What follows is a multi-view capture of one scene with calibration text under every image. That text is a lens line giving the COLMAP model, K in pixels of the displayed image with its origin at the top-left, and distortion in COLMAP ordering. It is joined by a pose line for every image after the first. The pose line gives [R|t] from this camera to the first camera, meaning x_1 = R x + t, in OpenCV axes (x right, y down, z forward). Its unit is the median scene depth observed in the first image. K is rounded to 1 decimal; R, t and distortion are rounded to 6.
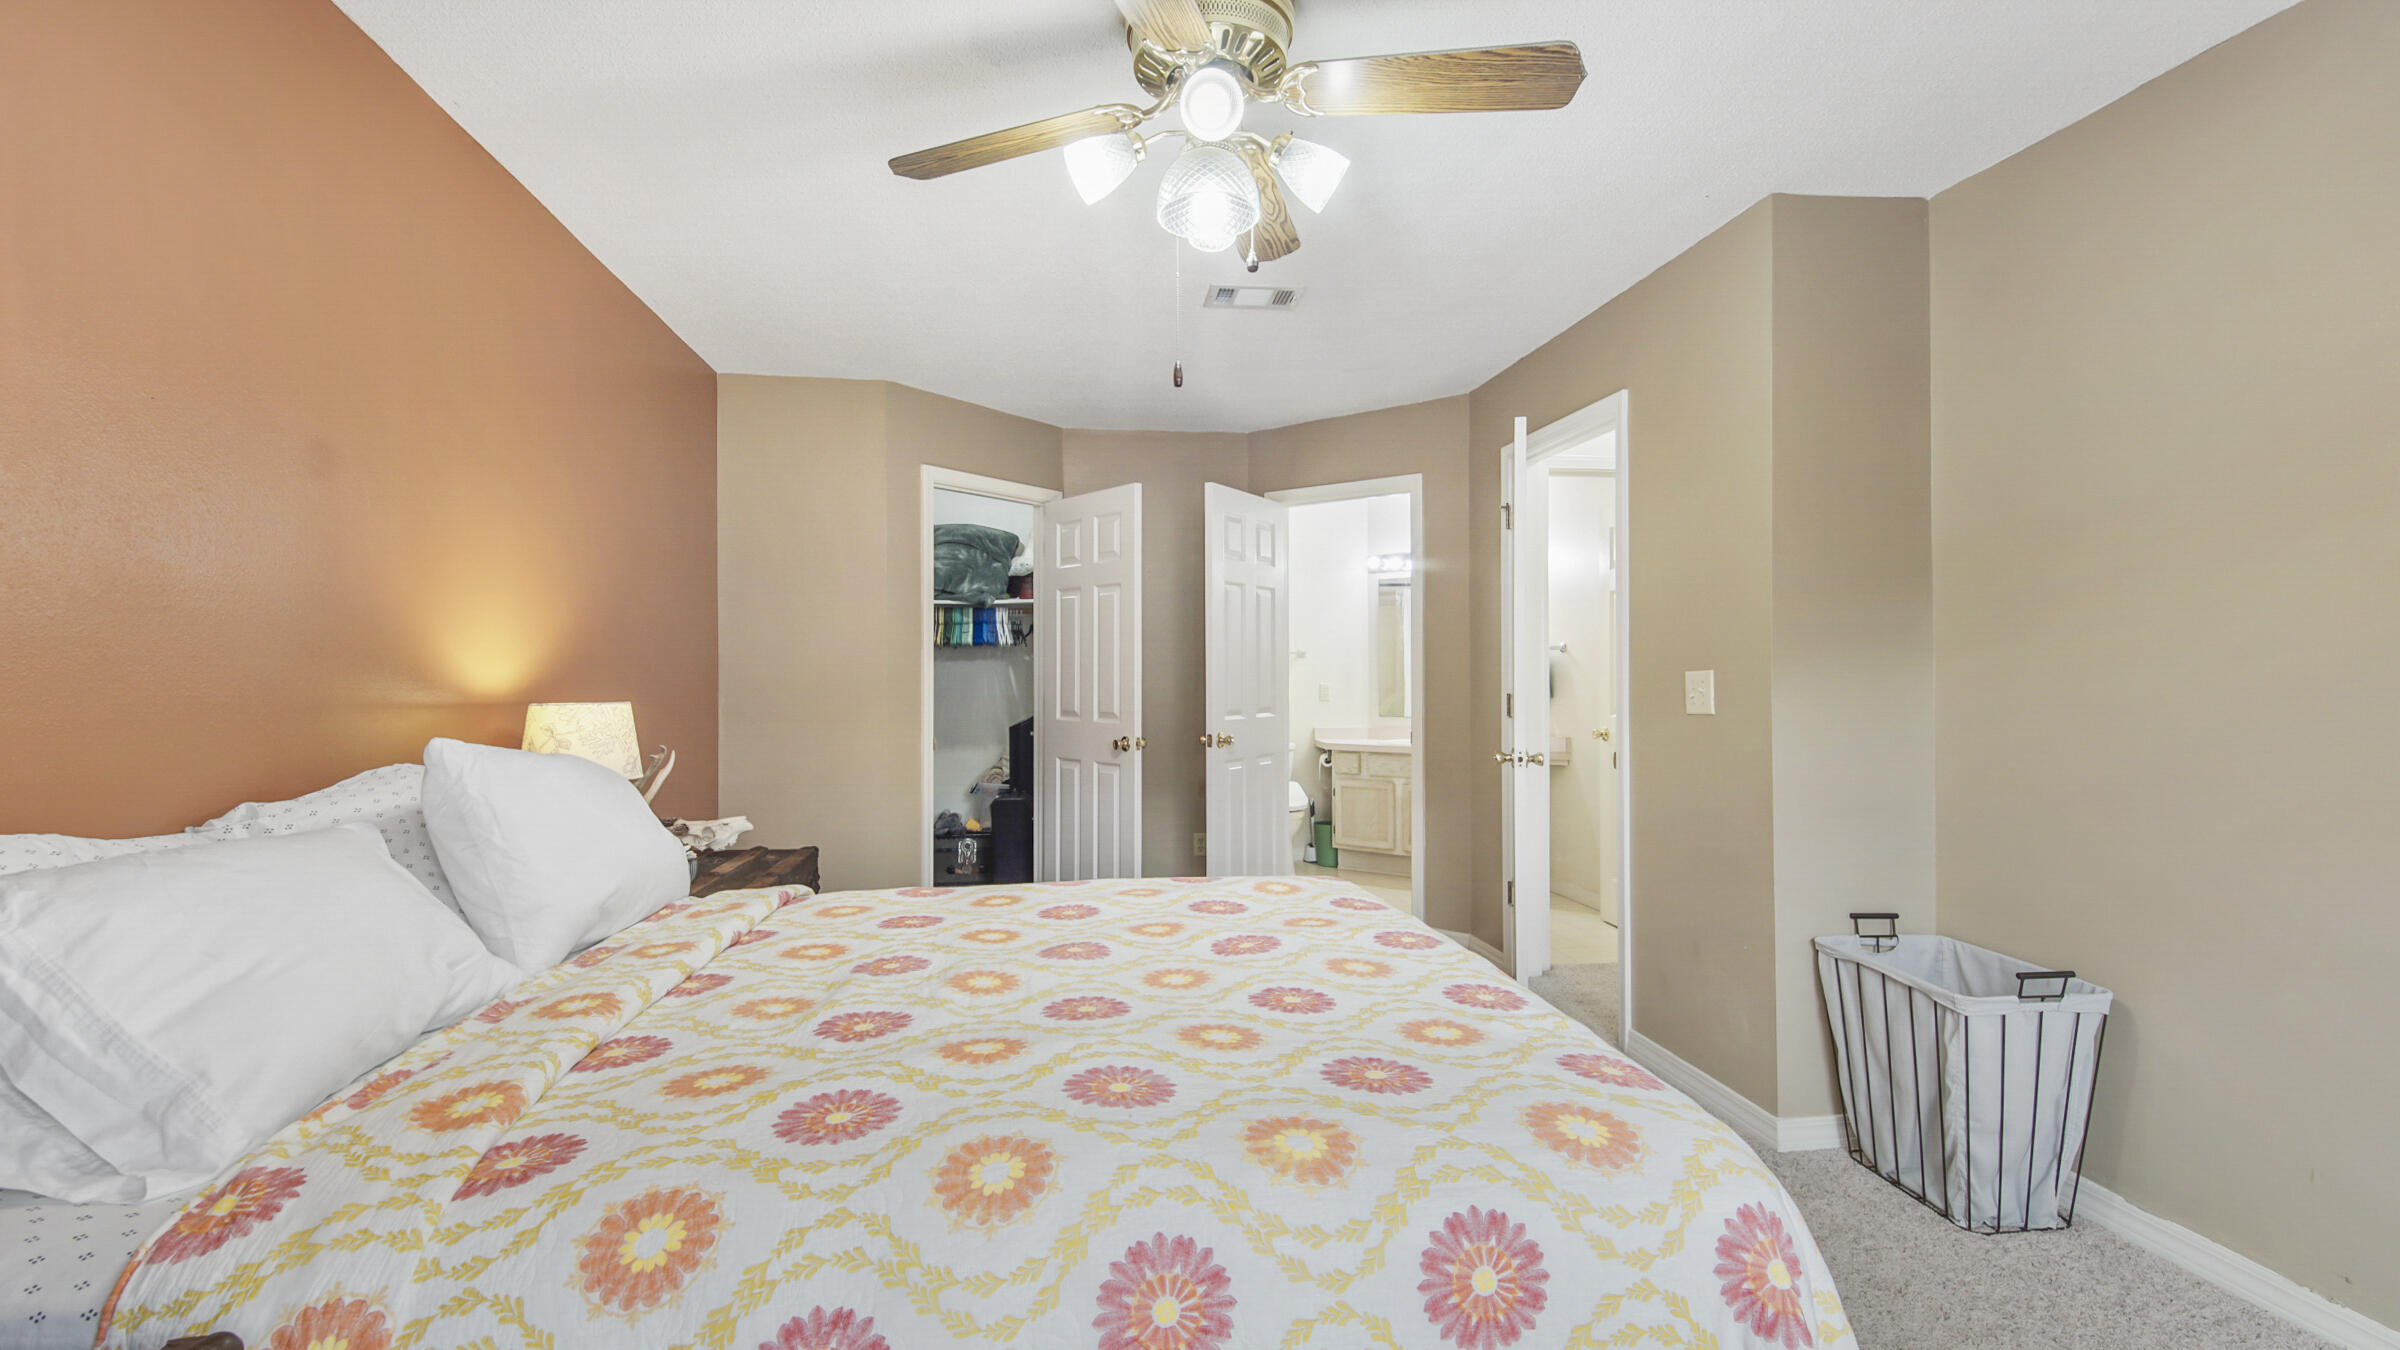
lens RADIAL K [[1035.7, 0, 1189.6], [0, 1035.7, 678.9], [0, 0, 1]] dist [0.035803, -0.021536]
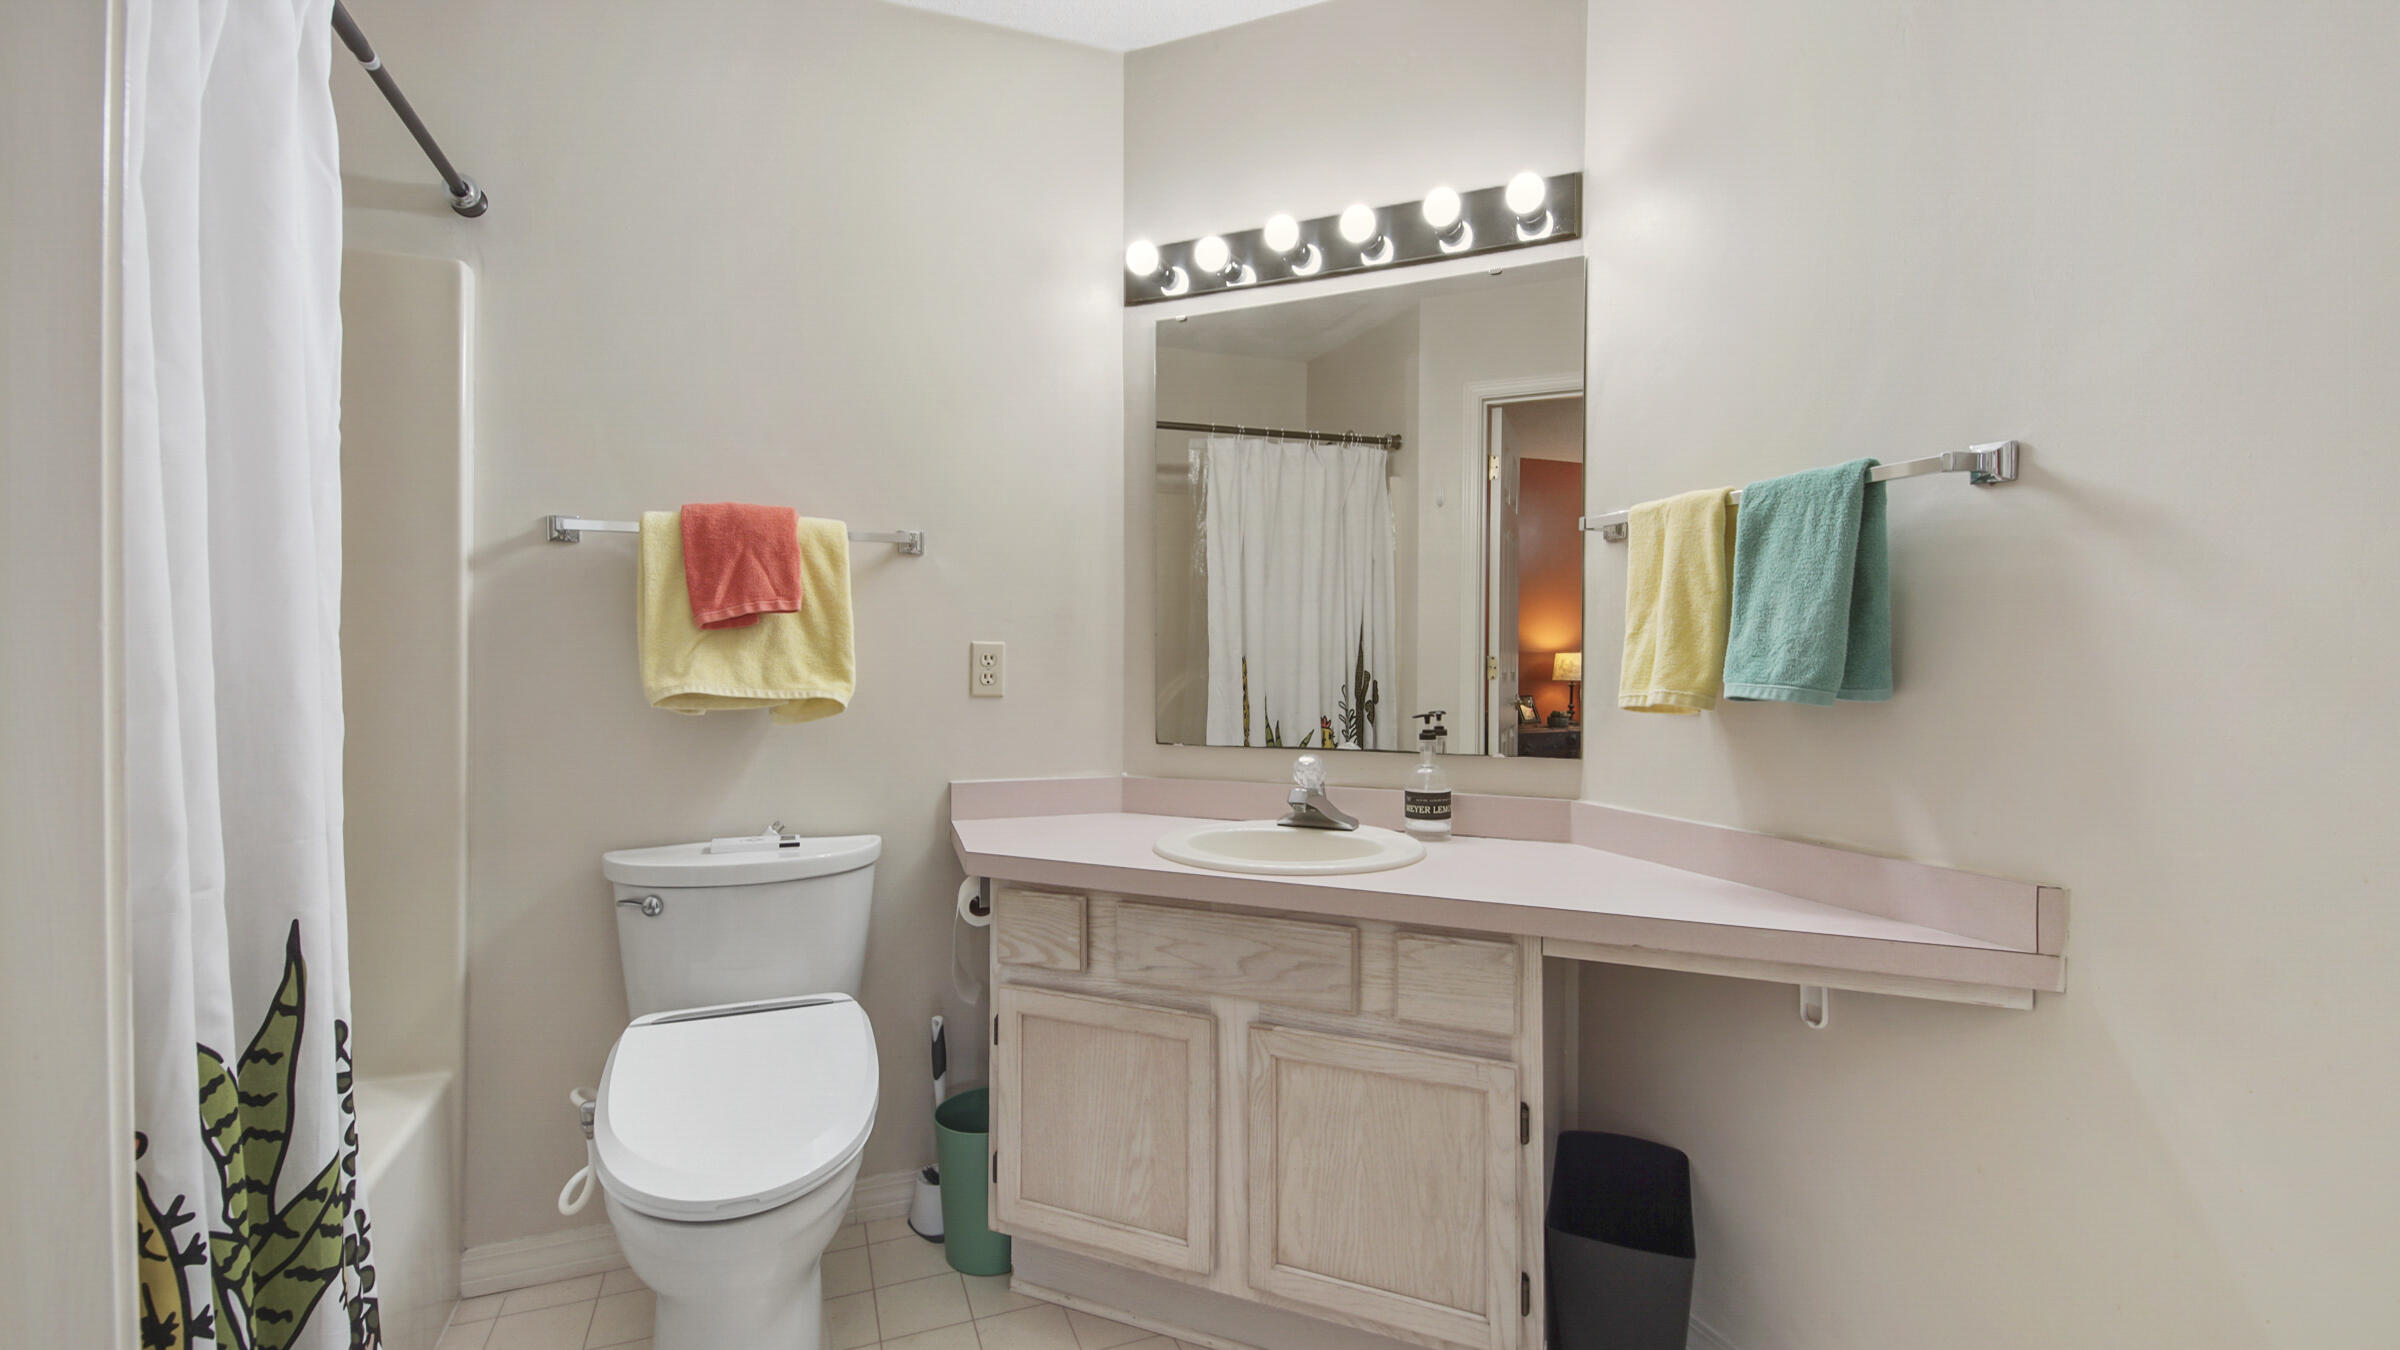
lens RADIAL K [[1035.7, 0, 1189.6], [0, 1035.7, 678.9], [0, 0, 1]] dist [0.035803, -0.021536]
pose [[0.971107, 0.000043, 0.238645, 0.128903], [-0.003577, 0.999890, 0.014374, 0.011255], [-0.238619, -0.014812, 0.971000, 0.750488]]
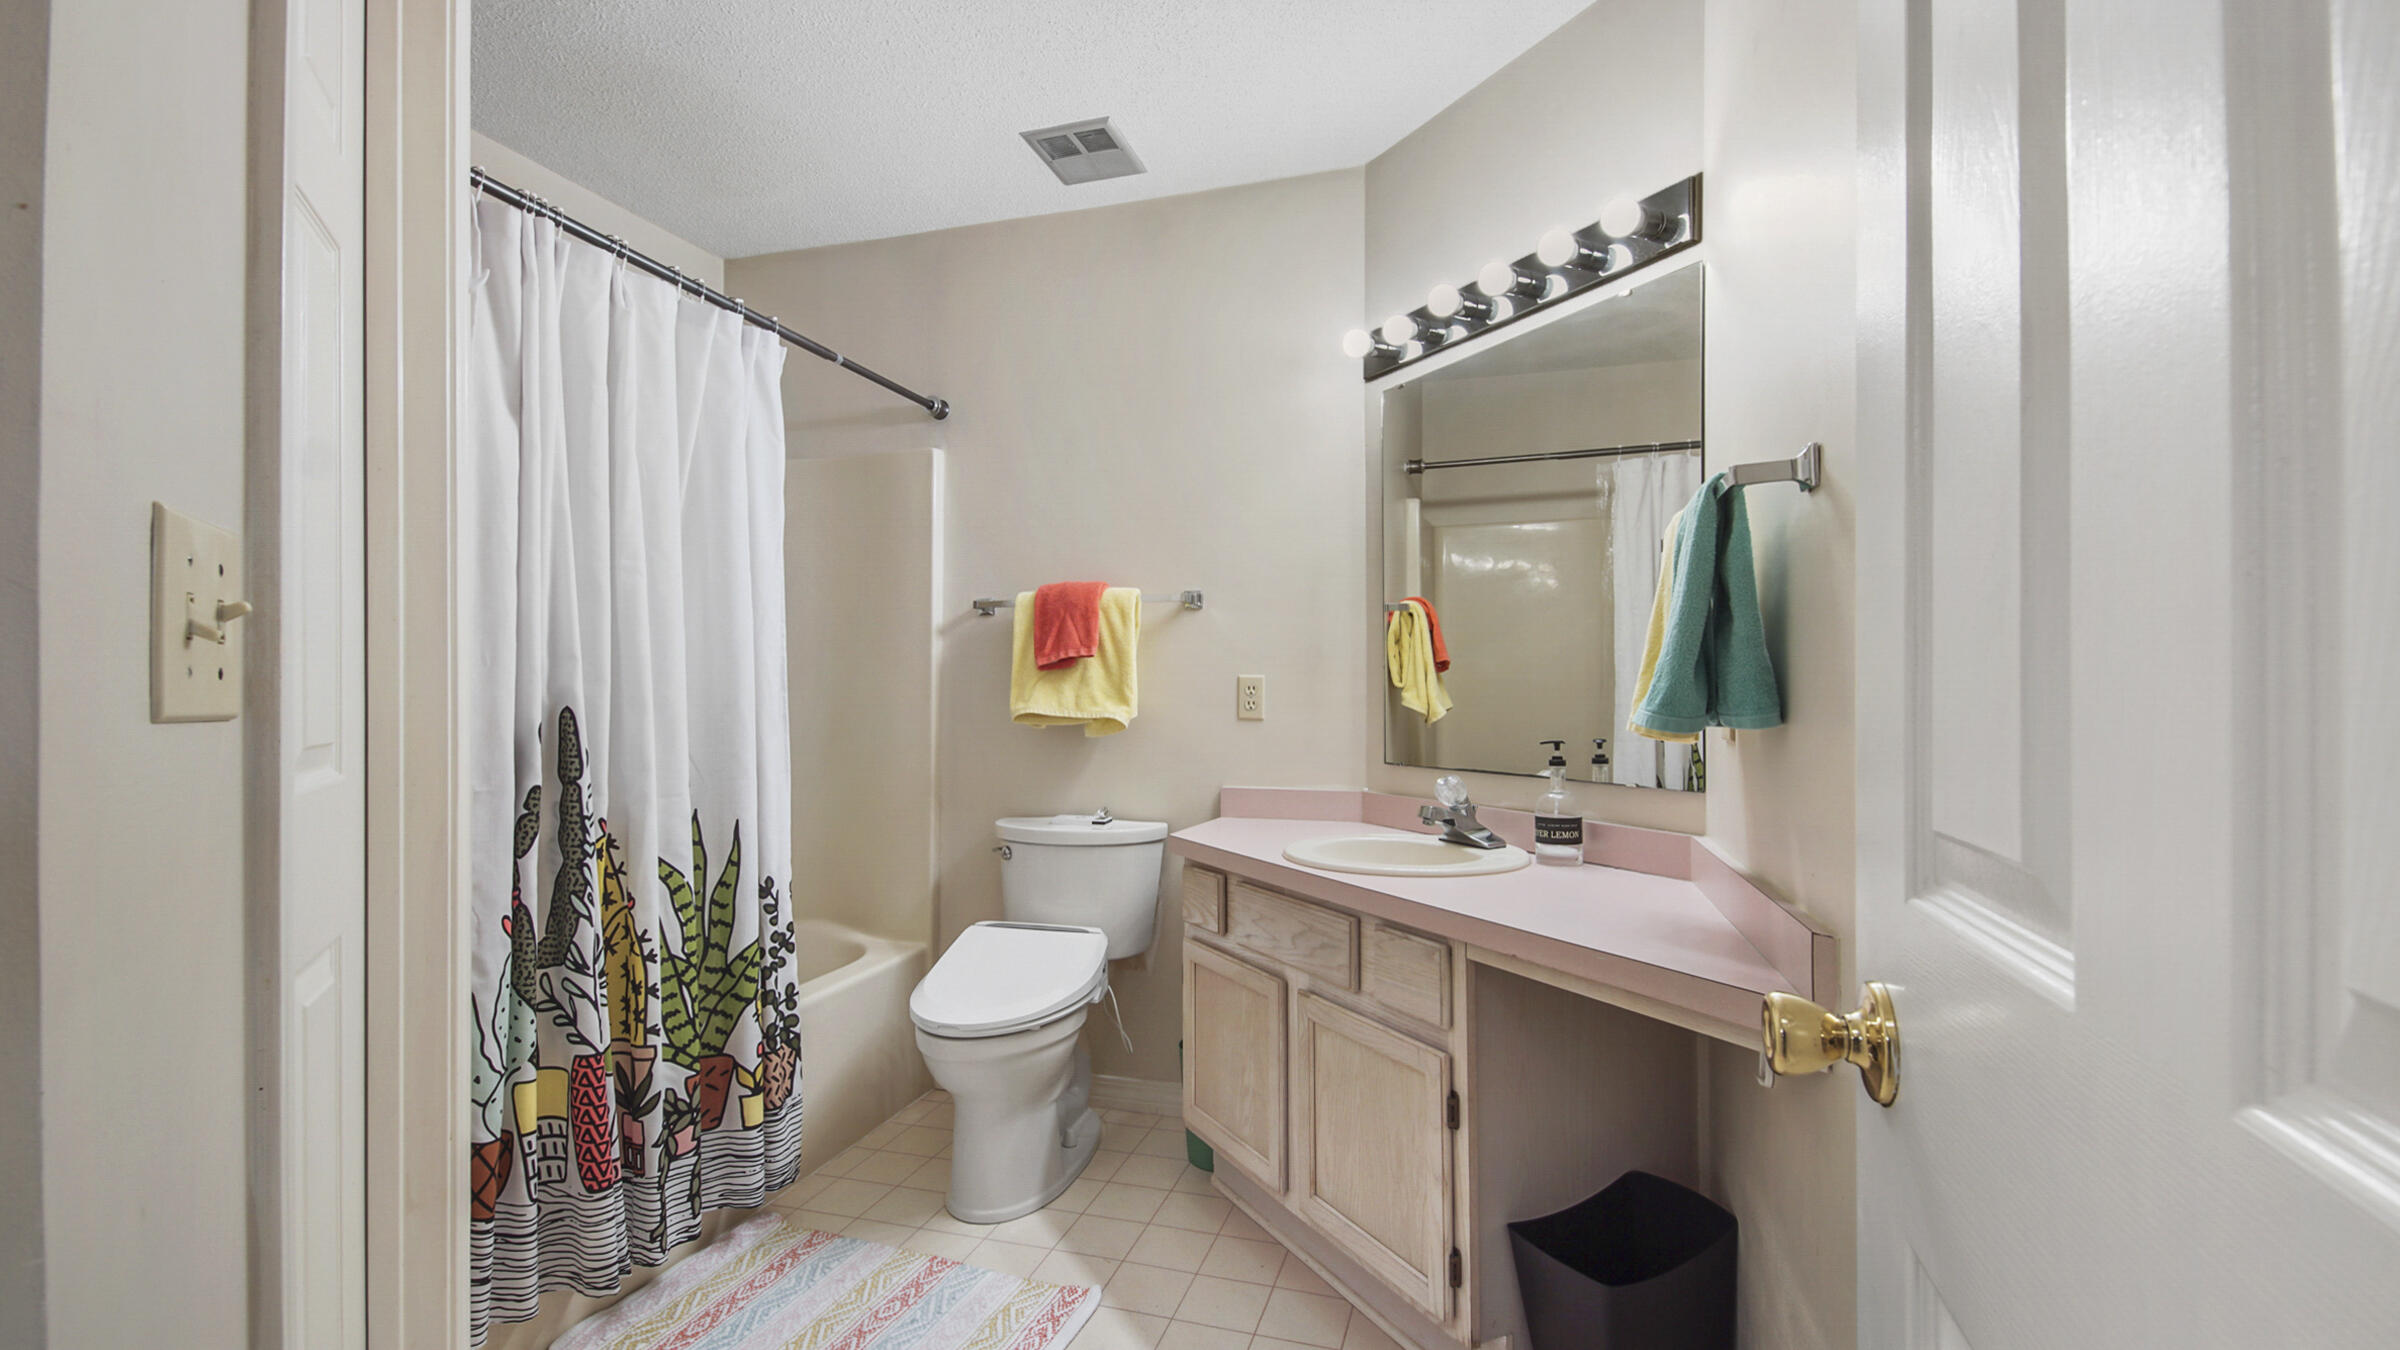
lens RADIAL K [[1046.2, 0, 1191.2], [0, 1046.2, 685.4], [0, 0, 1]] dist [0.034344, -0.023561]
pose [[0.912087, -0.002660, -0.409987, 0.305251], [-0.000983, 0.999962, -0.008674, 0.012092], [0.409995, 0.008315, 0.912050, 0.695716]]
